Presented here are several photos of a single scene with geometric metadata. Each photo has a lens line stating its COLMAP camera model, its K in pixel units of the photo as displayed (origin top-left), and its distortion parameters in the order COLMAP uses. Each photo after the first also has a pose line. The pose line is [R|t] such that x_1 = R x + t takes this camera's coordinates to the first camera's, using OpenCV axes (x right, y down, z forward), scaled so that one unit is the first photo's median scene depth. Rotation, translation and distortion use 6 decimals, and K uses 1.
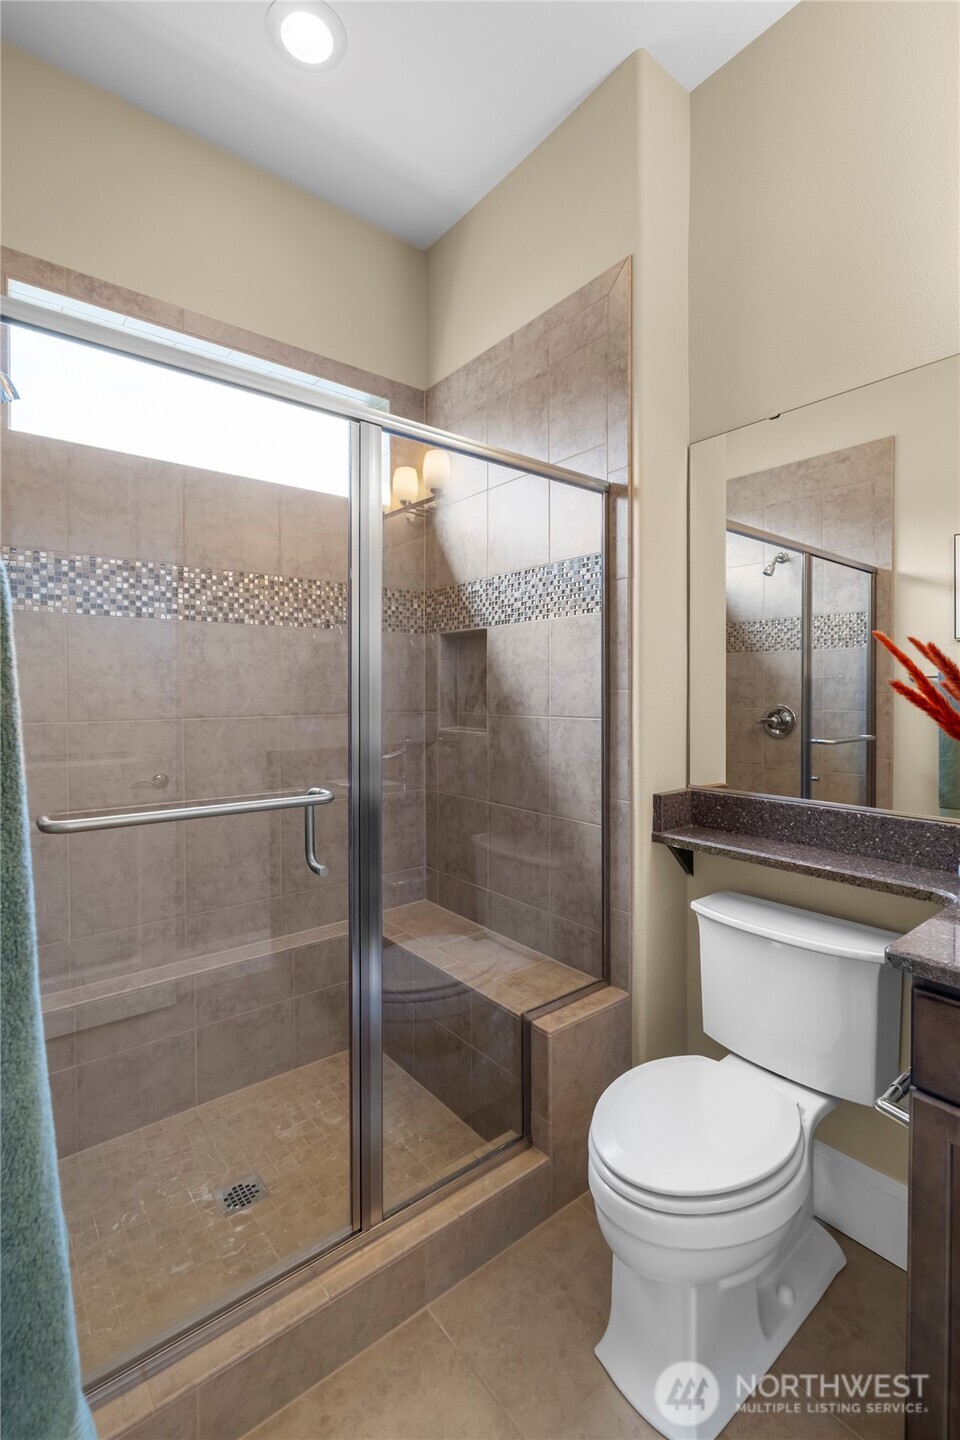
lens RADIAL K [[649.4, 0, 473.3], [0, 649.4, 696.3], [0, 0, 1]] dist [-0.004636, 0.000551]
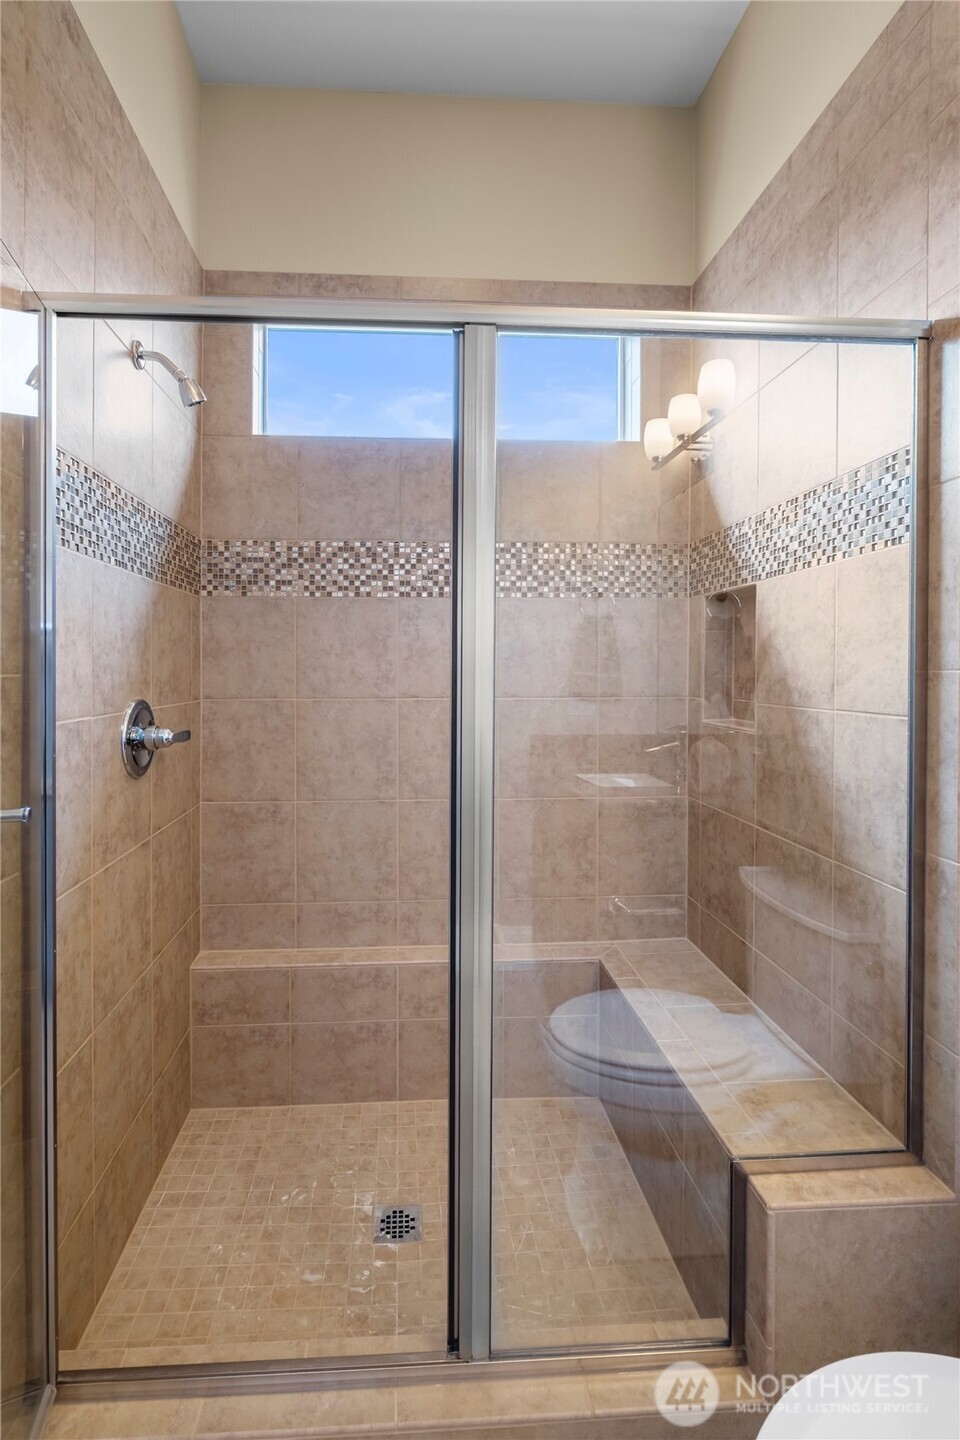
lens RADIAL K [[683.4, 0, 364.2], [0, 683.4, 676.2], [0, 0, 1]] dist [-0.005688, 0.001011]
pose [[0.814215, 0.008186, -0.580506, 0.133824], [-0.007496, 0.999965, 0.003588, -0.002400], [0.580515, 0.001430, 0.814248, 0.168375]]
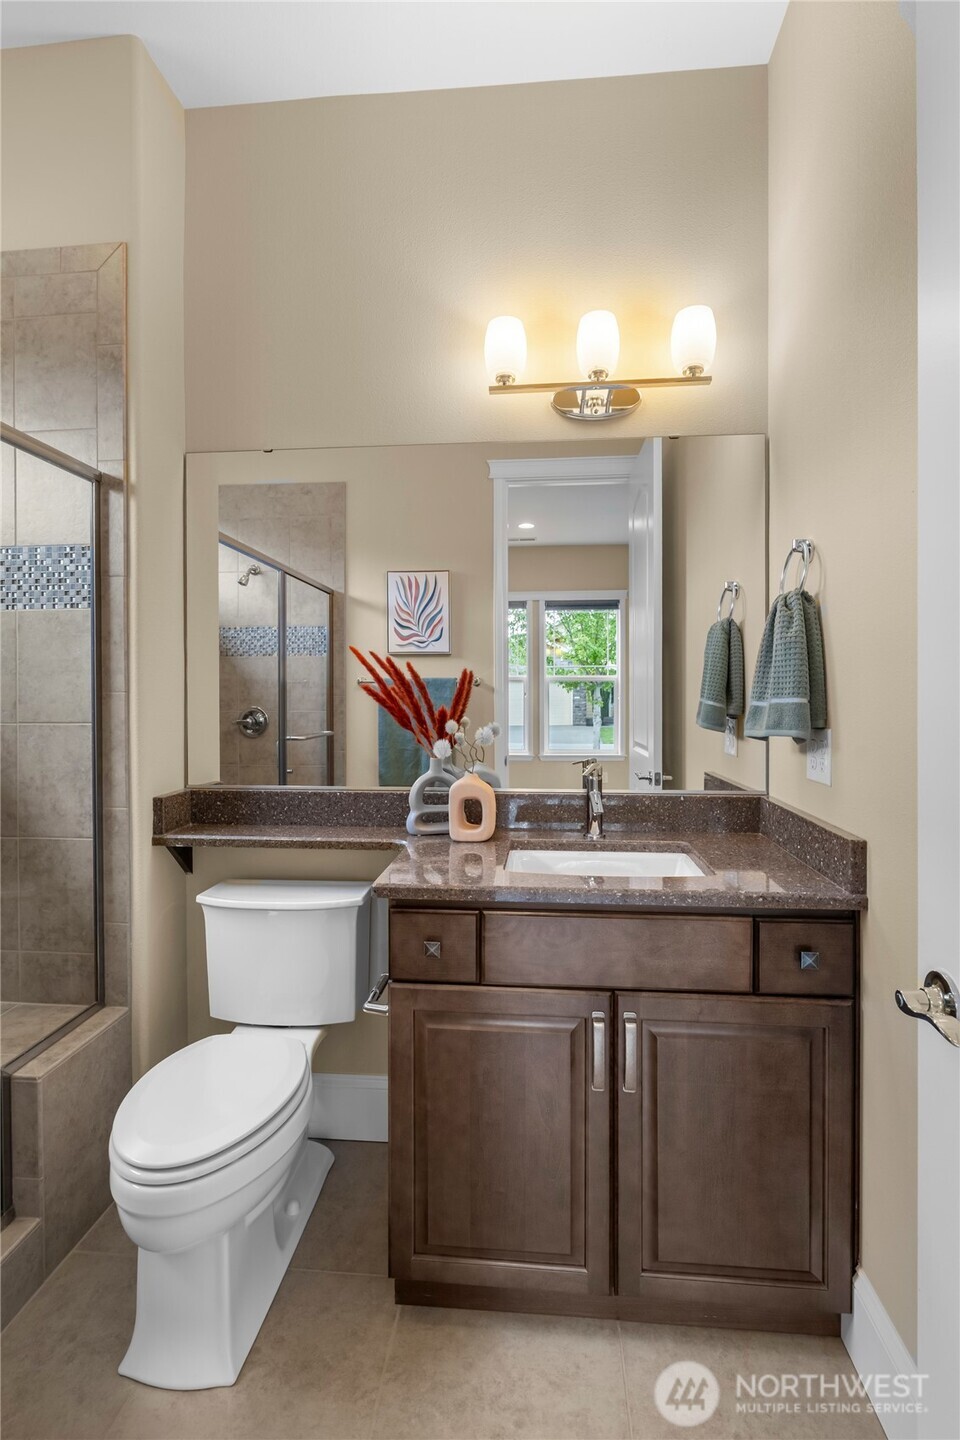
lens RADIAL K [[649.4, 0, 473.3], [0, 649.4, 696.3], [0, 0, 1]] dist [-0.004636, 0.000551]
pose [[0.708965, -0.004271, 0.705231, -0.061729], [0.007862, 0.999967, -0.001848, 0.001689], [-0.705200, 0.006855, 0.708976, -0.039044]]
